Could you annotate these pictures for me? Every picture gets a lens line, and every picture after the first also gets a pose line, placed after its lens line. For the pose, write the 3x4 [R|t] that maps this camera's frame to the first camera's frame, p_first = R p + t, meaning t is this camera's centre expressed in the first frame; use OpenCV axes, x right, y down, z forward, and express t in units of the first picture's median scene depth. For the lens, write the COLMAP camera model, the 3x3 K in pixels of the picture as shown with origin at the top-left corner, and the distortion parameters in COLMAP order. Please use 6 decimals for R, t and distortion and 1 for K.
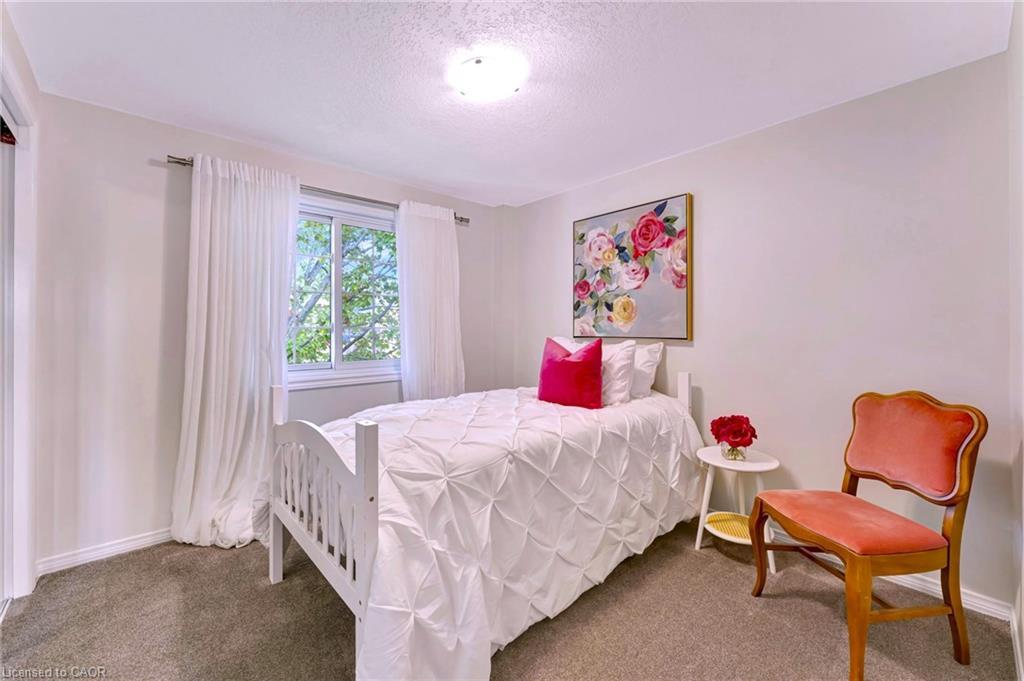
lens RADIAL K [[417.8, 0, 512.2], [0, 417.8, 332.2], [0, 0, 1]] dist [0.003534, 0.000399]
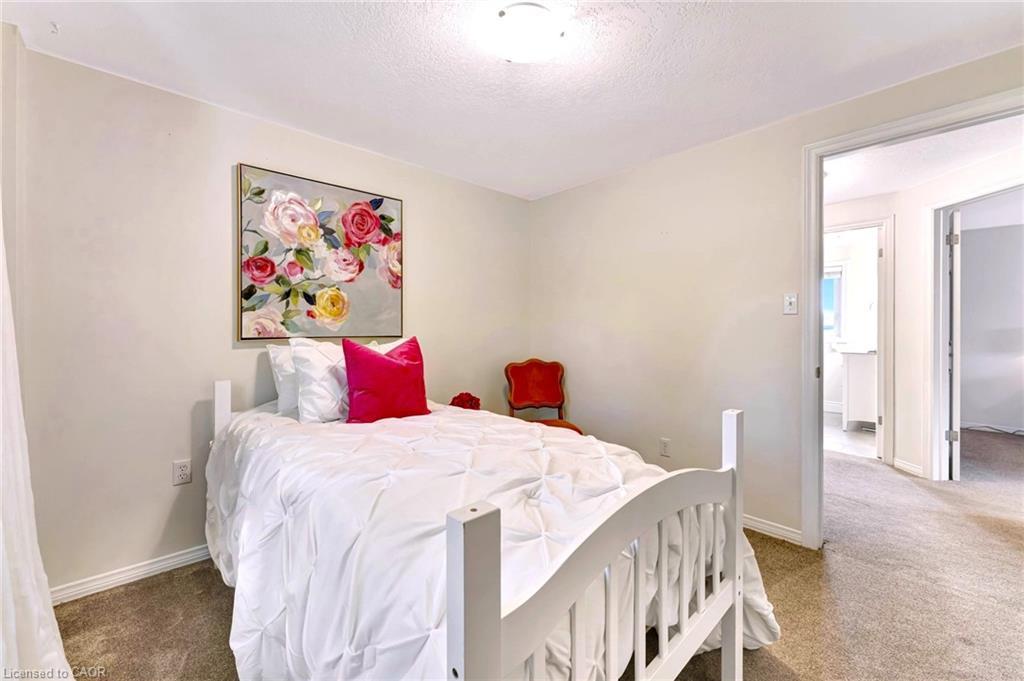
lens RADIAL K [[417.8, 0, 512.0], [0, 417.8, 333.3], [0, 0, 1]] dist [0.003534, 0.000399]
pose [[-0.030908, -0.011145, 0.999460, -0.577306], [0.010956, 0.999874, 0.011489, -0.000718], [-0.999462, 0.011305, -0.030782, 0.656407]]
